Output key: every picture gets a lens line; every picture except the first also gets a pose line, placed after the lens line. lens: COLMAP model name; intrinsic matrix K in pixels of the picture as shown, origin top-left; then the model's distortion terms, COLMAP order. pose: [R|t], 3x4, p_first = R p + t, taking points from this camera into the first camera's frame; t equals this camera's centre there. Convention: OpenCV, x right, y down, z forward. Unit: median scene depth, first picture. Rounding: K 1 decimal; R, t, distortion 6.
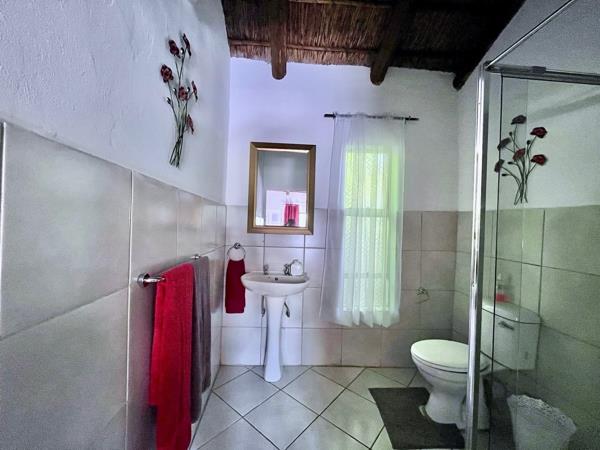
lens RADIAL K [[243.0, 0, 300.9], [0, 243.0, 225.3], [0, 0, 1]] dist [-0.003721, -0.000175]
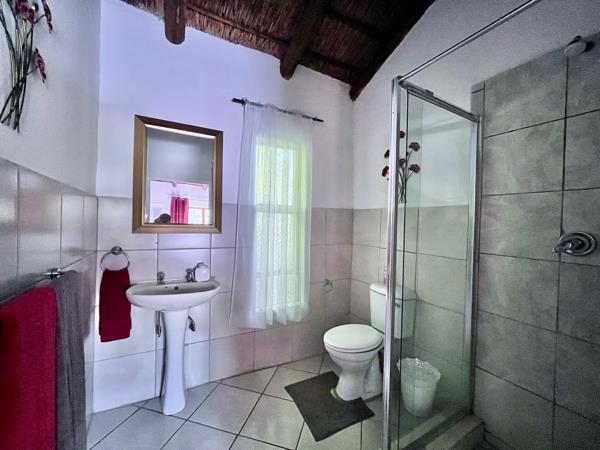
lens RADIAL K [[243.0, 0, 300.2], [0, 243.0, 225.3], [0, 0, 1]] dist [-0.003721, -0.000175]
pose [[0.905891, -0.014610, 0.423260, -0.065950], [0.007290, 0.999795, 0.018906, -0.004181], [-0.423449, -0.014041, 0.905811, 0.080879]]
